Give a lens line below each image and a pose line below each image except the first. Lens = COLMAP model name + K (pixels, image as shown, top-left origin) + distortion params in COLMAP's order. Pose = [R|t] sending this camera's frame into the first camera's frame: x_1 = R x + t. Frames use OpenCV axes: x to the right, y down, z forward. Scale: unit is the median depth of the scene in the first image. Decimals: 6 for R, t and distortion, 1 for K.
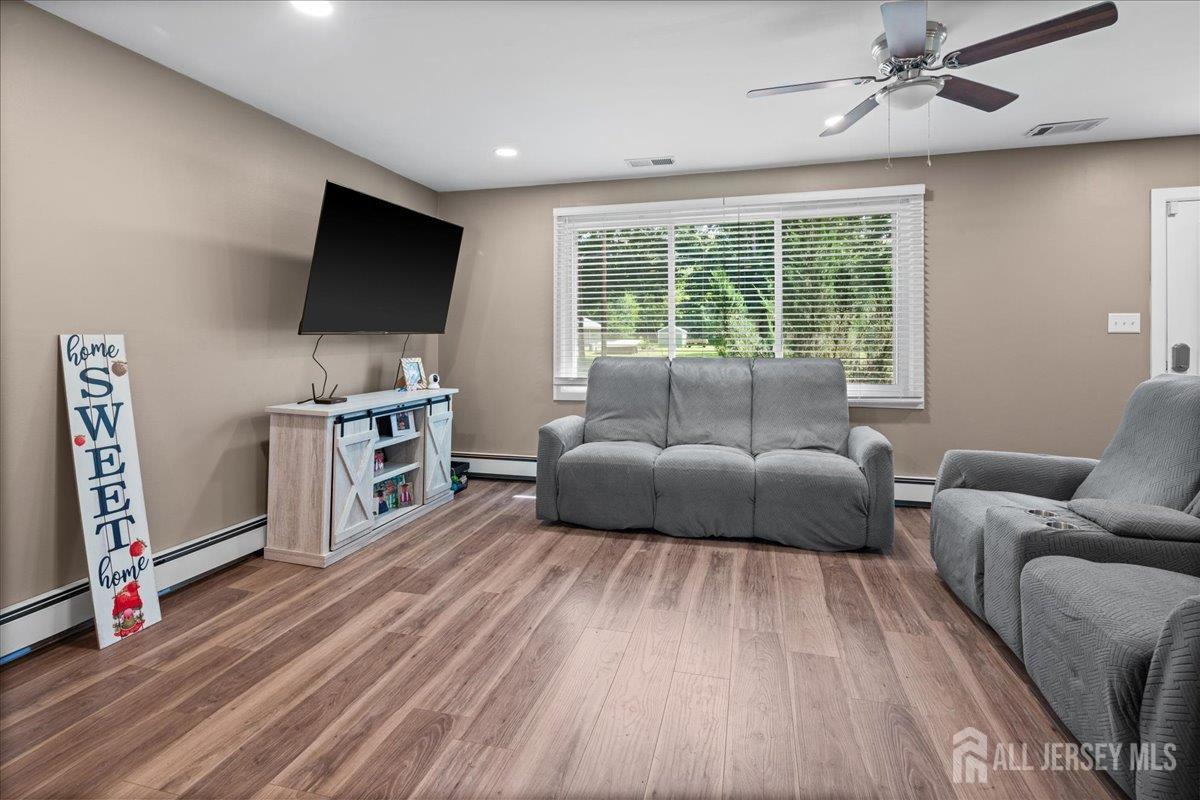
lens RADIAL K [[583.0, 0, 598.1], [0, 583.0, 333.7], [0, 0, 1]] dist [0.001221, -0.000810]
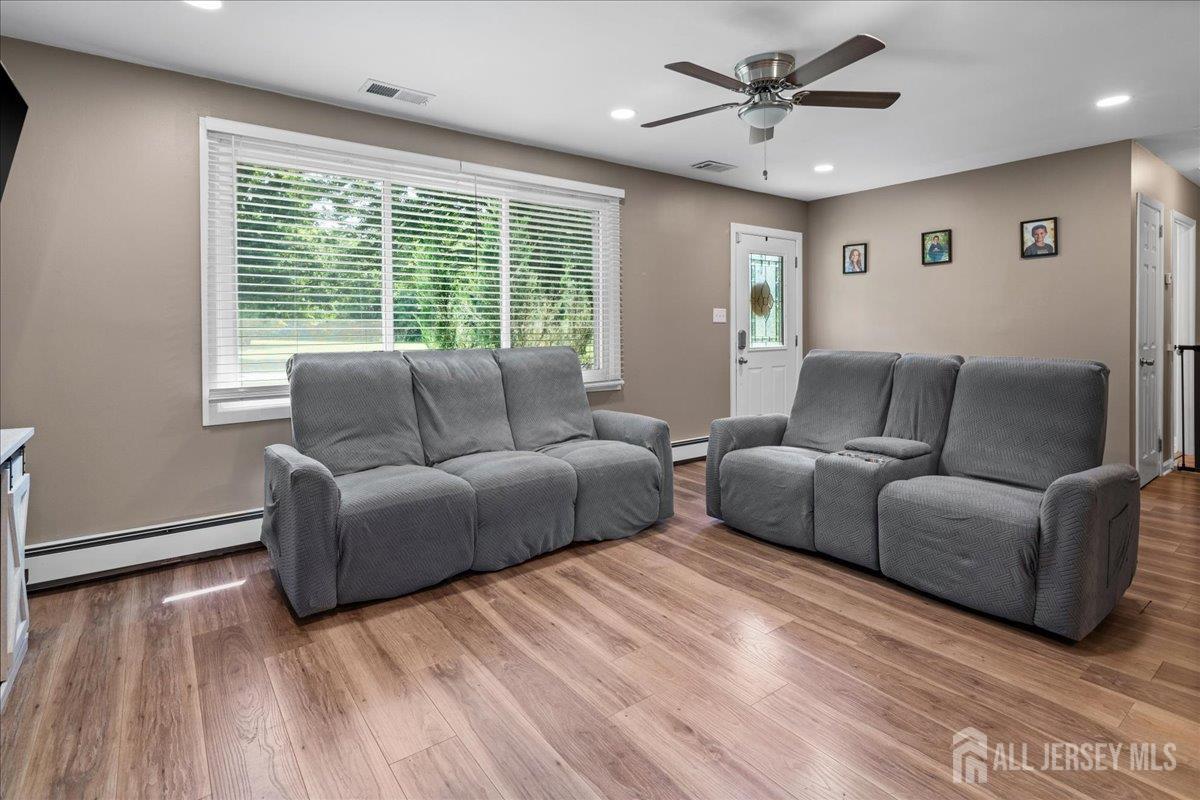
lens RADIAL K [[592.7, 0, 596.0], [0, 592.7, 330.6], [0, 0, 1]] dist [0.002907, -0.000006]
pose [[0.617181, -0.005245, 0.786804, -0.468296], [-0.005626, 0.999923, 0.011079, 0.004039], [-0.786801, -0.011264, 0.617103, 0.419289]]
